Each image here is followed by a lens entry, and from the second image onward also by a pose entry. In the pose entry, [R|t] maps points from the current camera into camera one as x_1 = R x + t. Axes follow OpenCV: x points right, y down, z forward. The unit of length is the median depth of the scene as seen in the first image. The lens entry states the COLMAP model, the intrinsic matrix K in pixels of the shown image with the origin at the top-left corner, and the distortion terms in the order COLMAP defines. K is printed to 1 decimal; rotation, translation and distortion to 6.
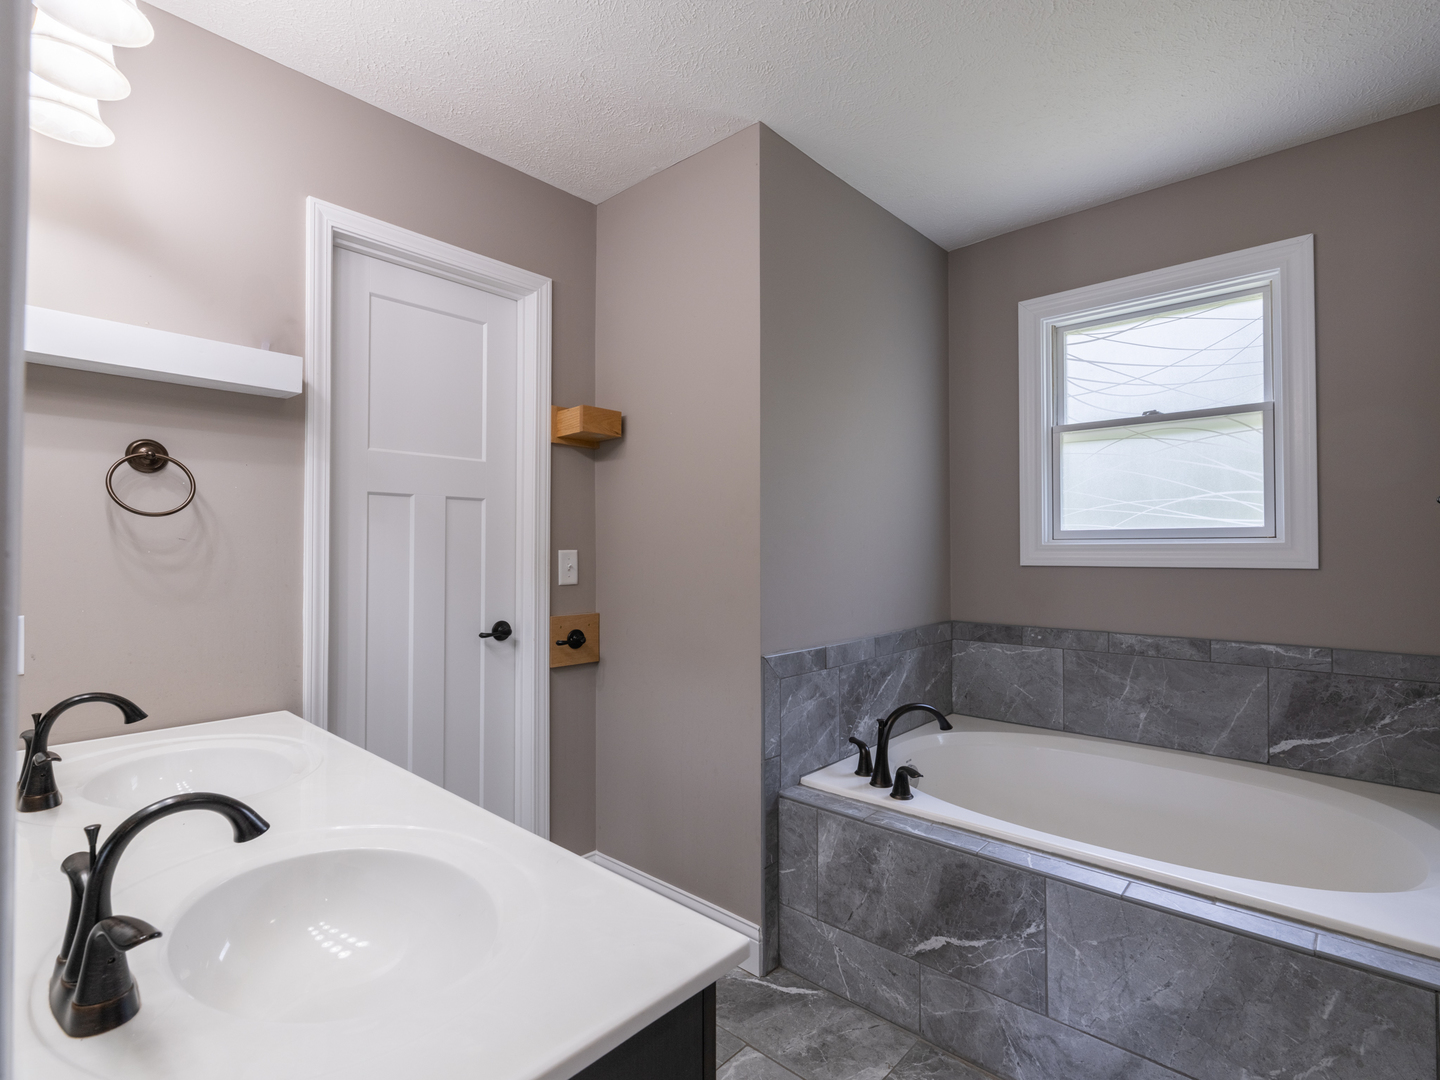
lens RADIAL K [[693.6, 0, 728.4], [0, 693.6, 539.4], [0, 0, 1]] dist [-0.001728, 0.000138]
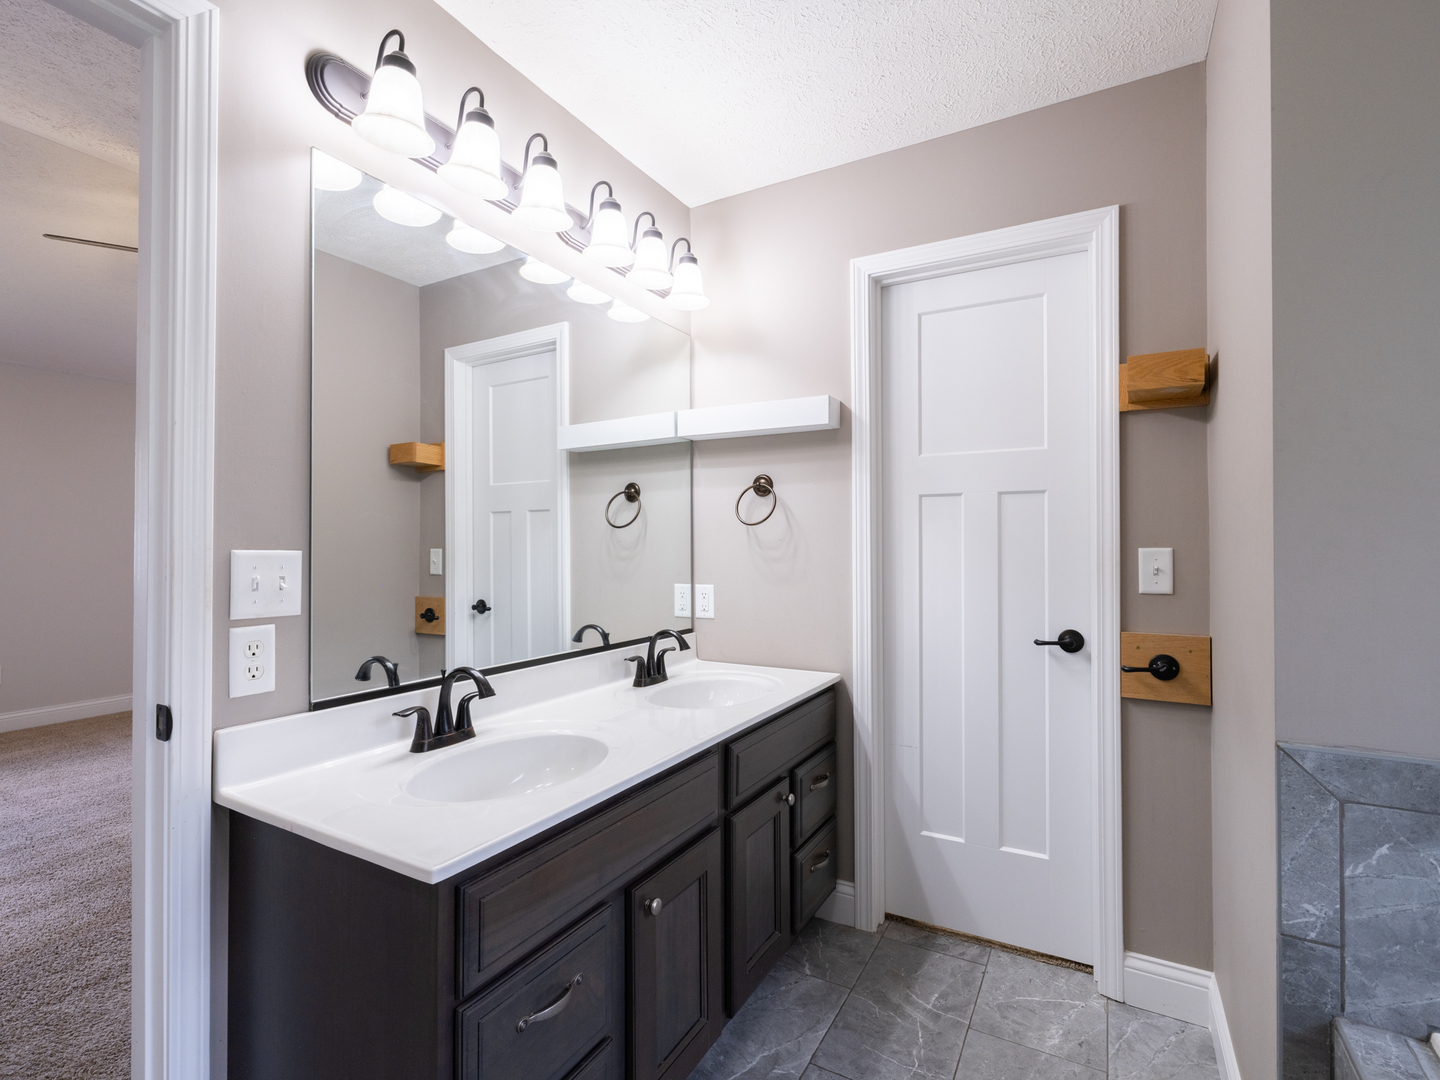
lens RADIAL K [[693.6, 0, 728.4], [0, 693.6, 539.4], [0, 0, 1]] dist [-0.001728, 0.000138]
pose [[0.226774, -0.007922, -0.973915, 0.423437], [0.014412, 0.999885, -0.004777, 0.002771], [0.973841, -0.012953, 0.226862, 0.395465]]
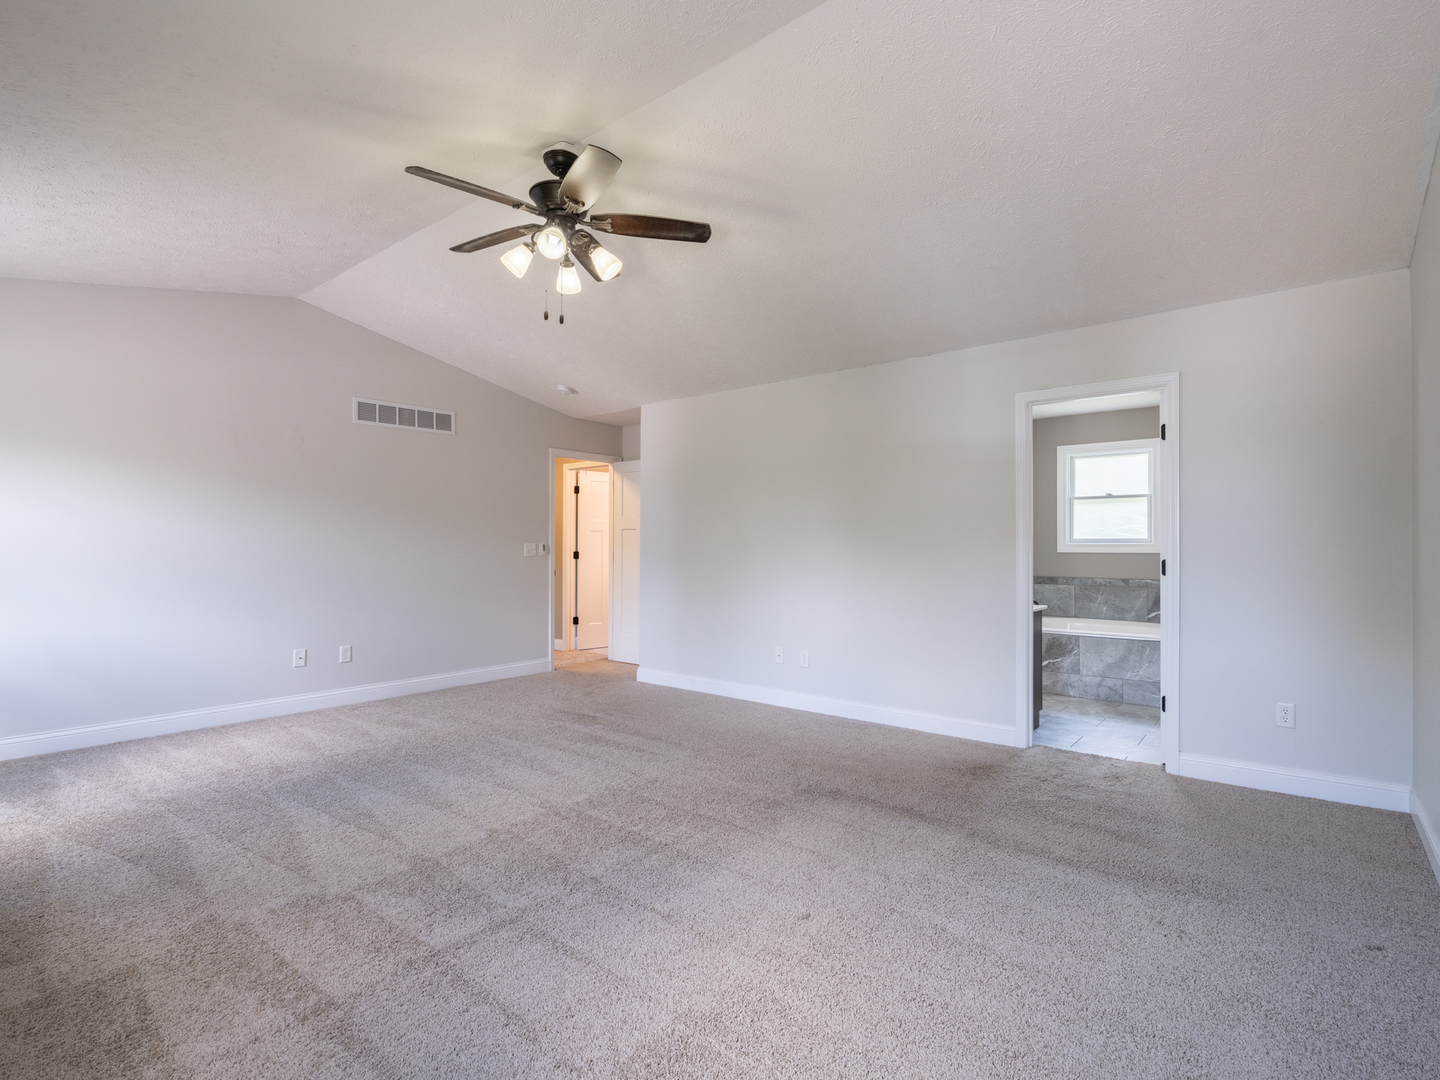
lens RADIAL K [[693.6, 0, 728.4], [0, 693.6, 539.4], [0, 0, 1]] dist [-0.001728, 0.000138]
pose [[0.998898, 0.005189, 0.046656, -1.047584], [-0.005506, 0.999962, 0.006688, -0.023792], [-0.046620, -0.006937, 0.998889, -1.714949]]
